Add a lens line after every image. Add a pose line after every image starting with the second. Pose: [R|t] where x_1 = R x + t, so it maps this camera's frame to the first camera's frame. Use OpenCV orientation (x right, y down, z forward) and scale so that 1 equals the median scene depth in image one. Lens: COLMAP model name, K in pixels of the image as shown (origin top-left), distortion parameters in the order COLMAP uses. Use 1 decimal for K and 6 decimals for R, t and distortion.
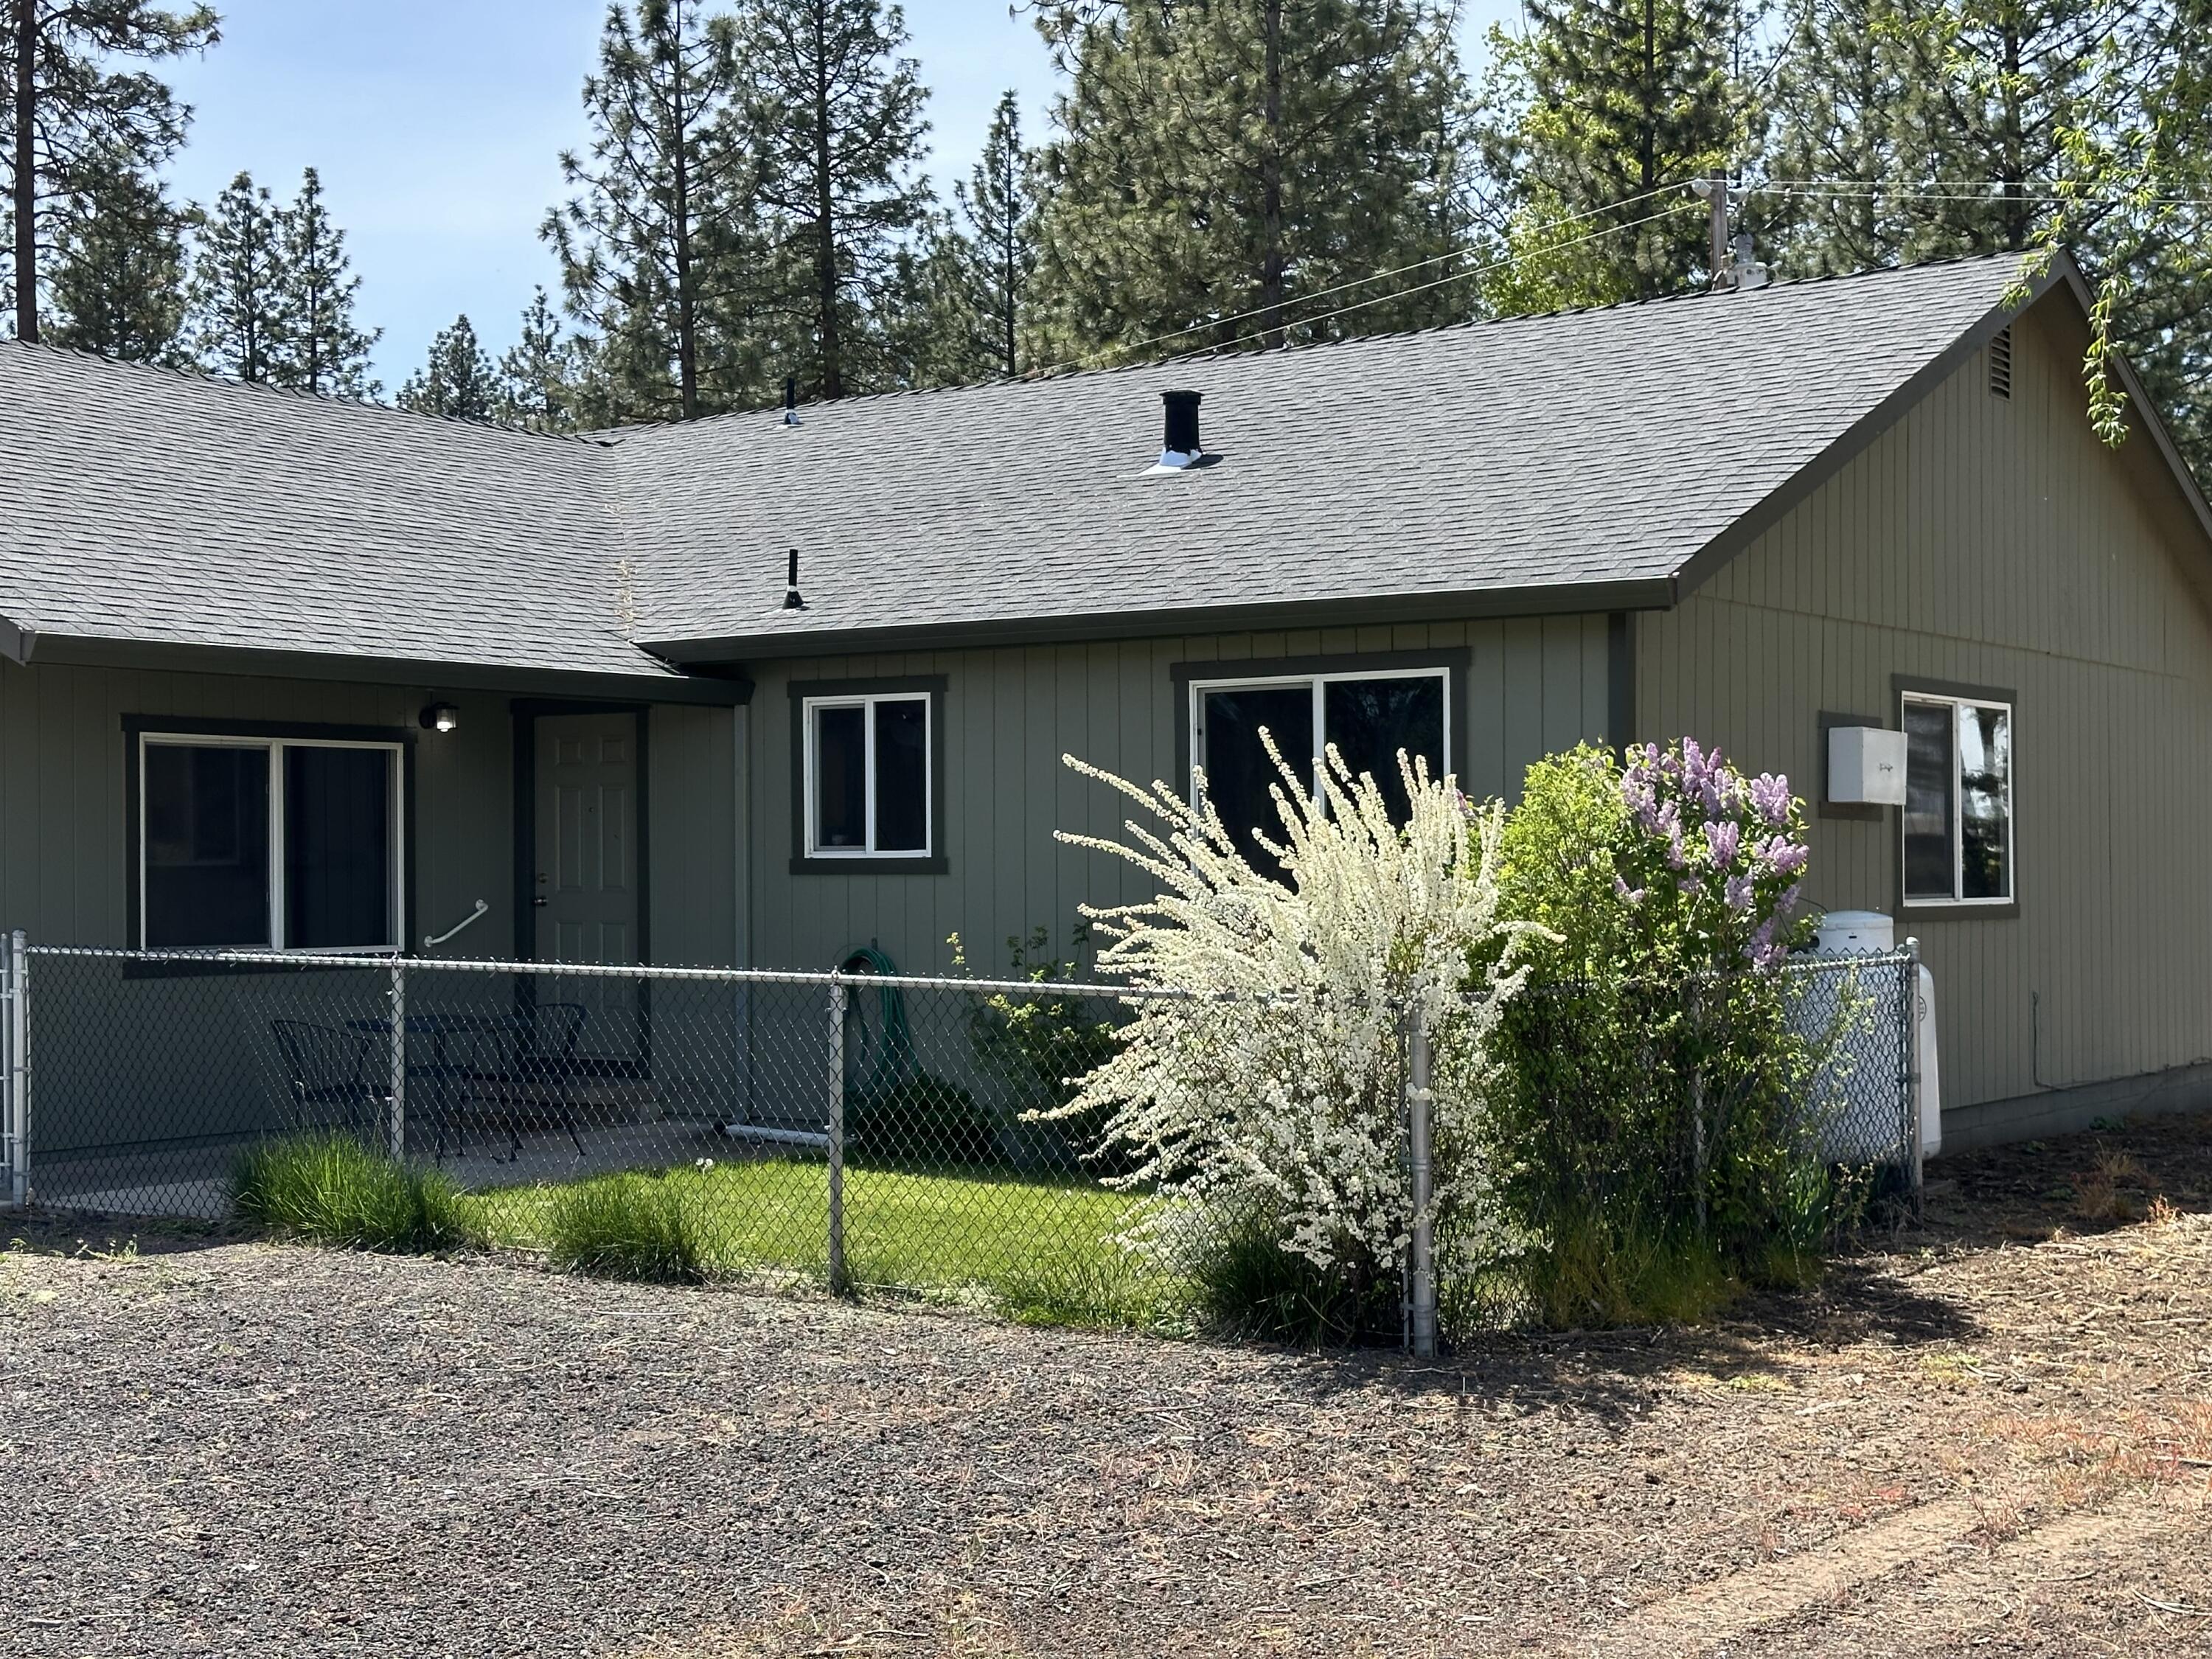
lens RADIAL K [[3068.2, 0, 1108.6], [0, 3068.2, 796.3], [0, 0, 1]] dist [0.124176, 0.000000]
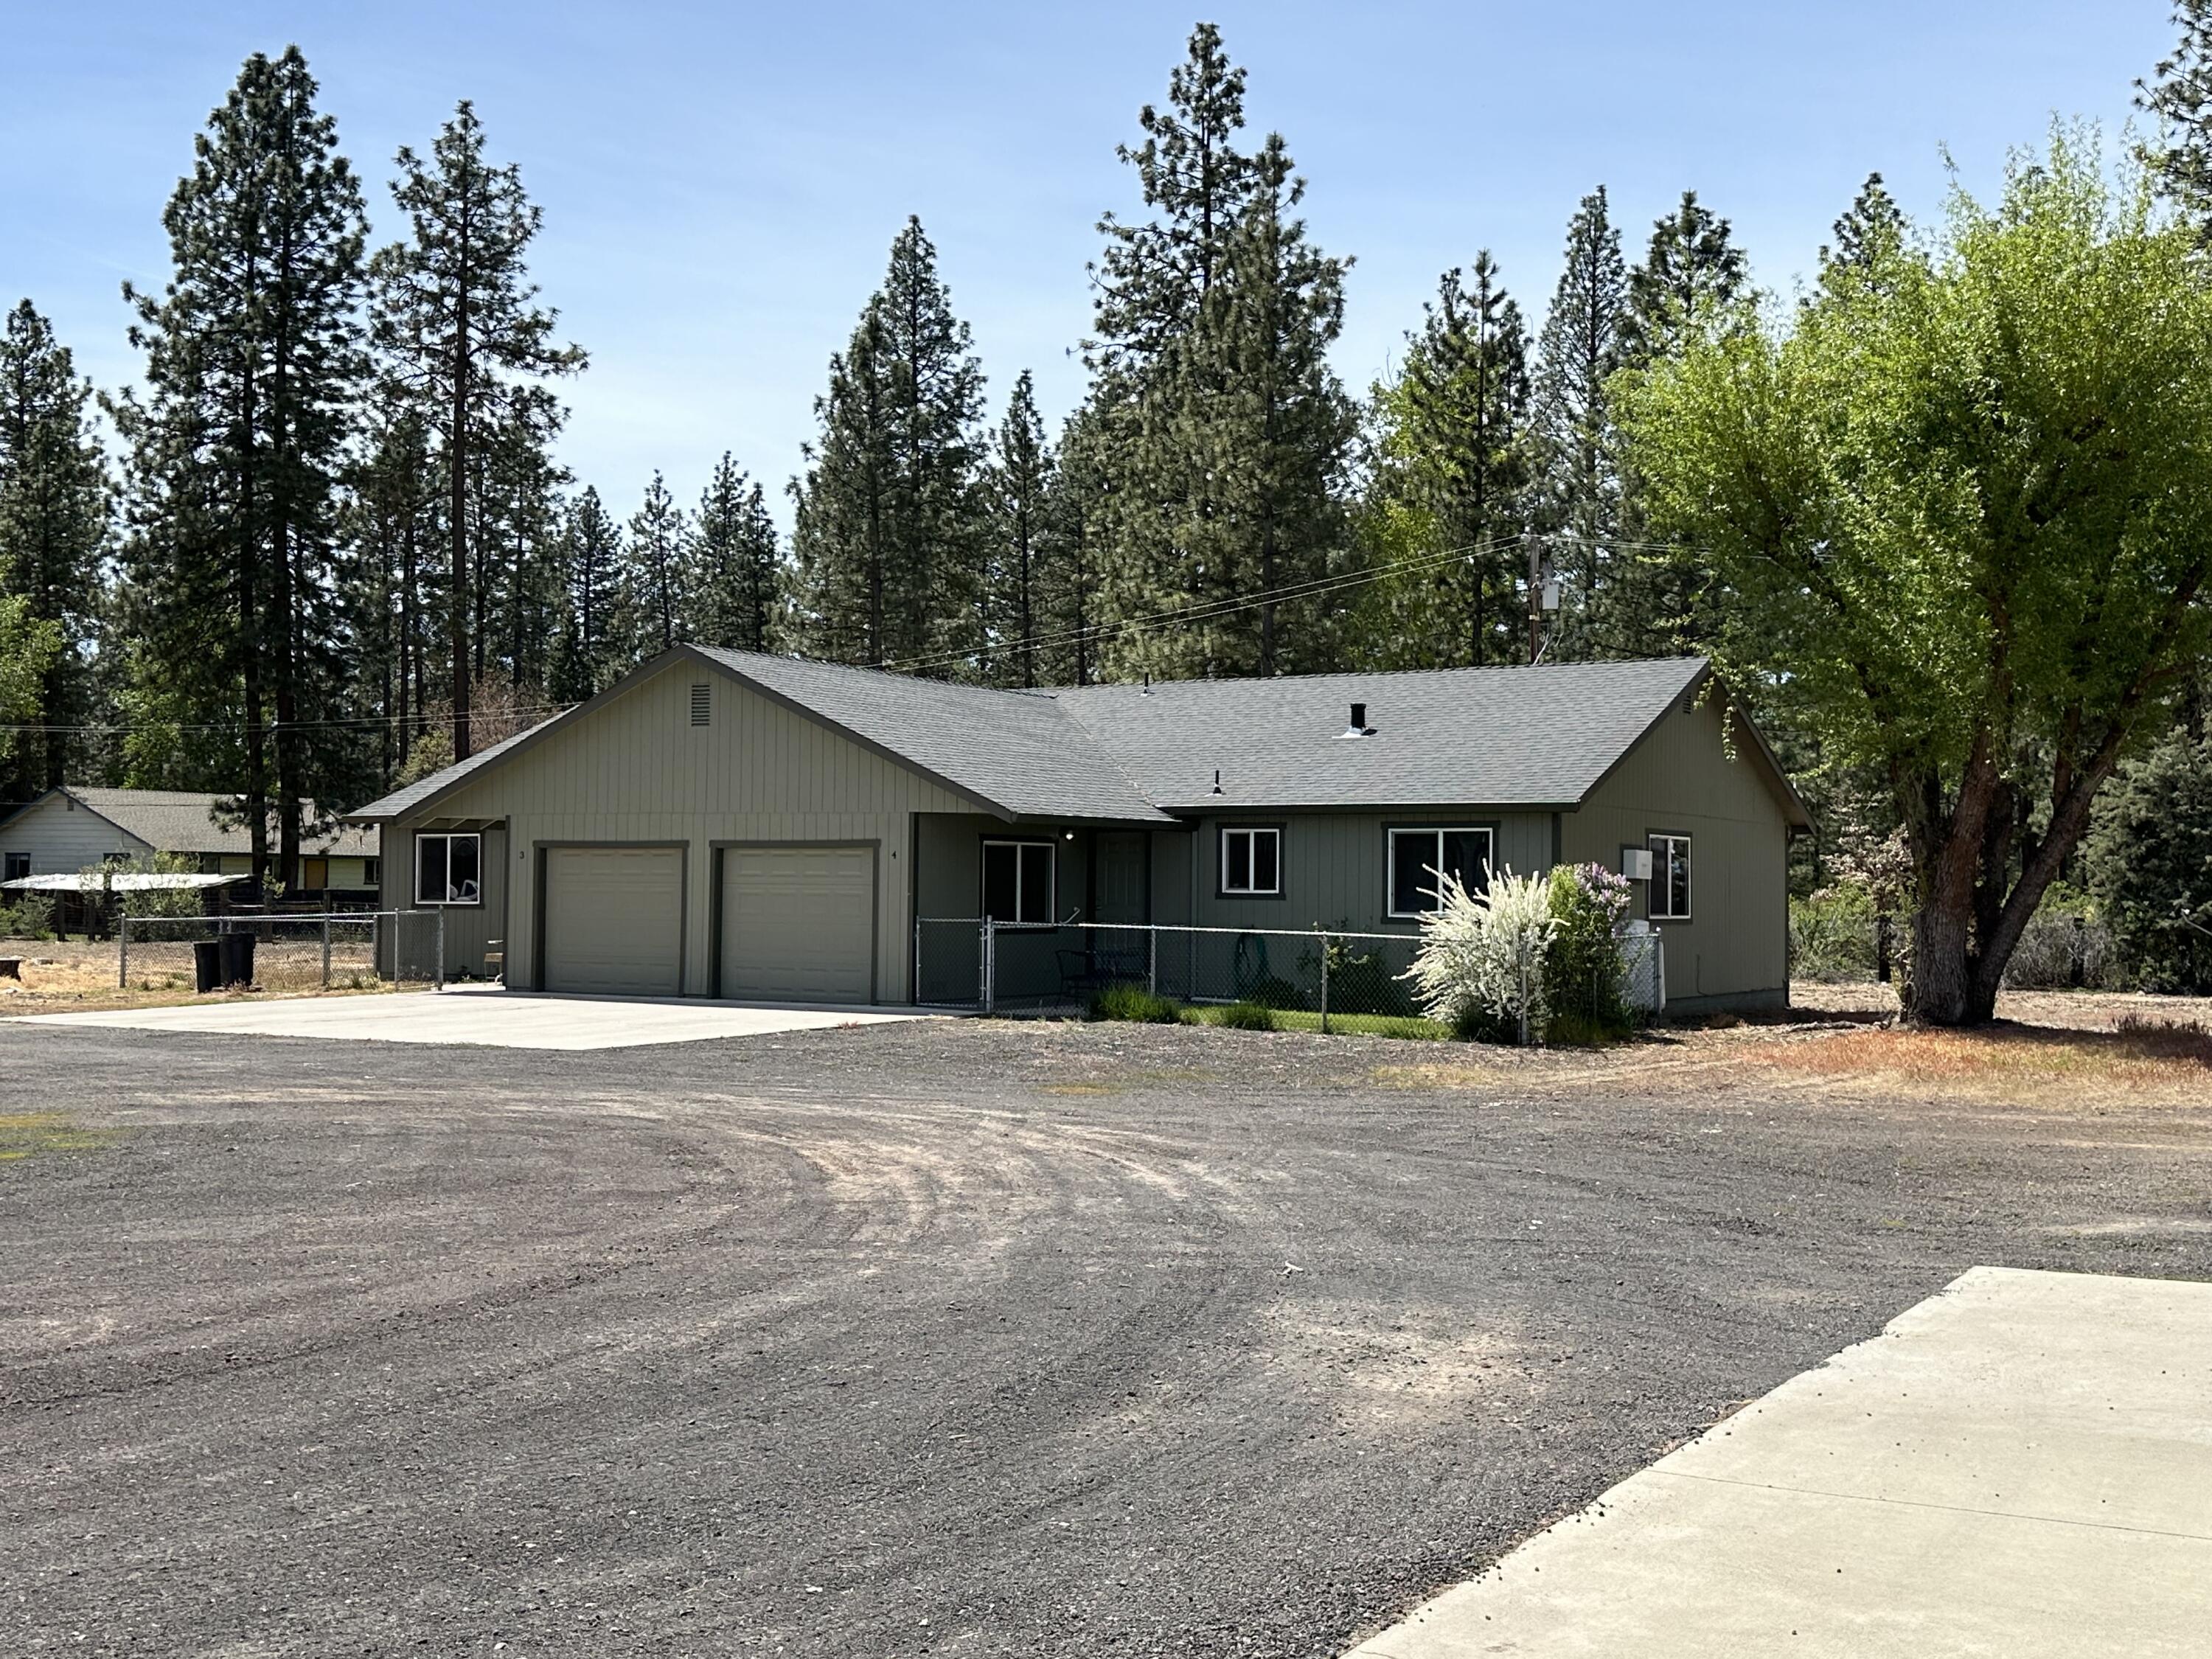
lens RADIAL K [[2469.2, 0, 1109.2], [0, 2469.2, 808.6], [0, 0, 1]] dist [0.128150, 0.000000]
pose [[0.997956, 0.018245, 0.061240, -0.434392], [-0.017731, 0.999803, -0.008931, -0.039732], [-0.061391, 0.007826, 0.998083, -1.409854]]
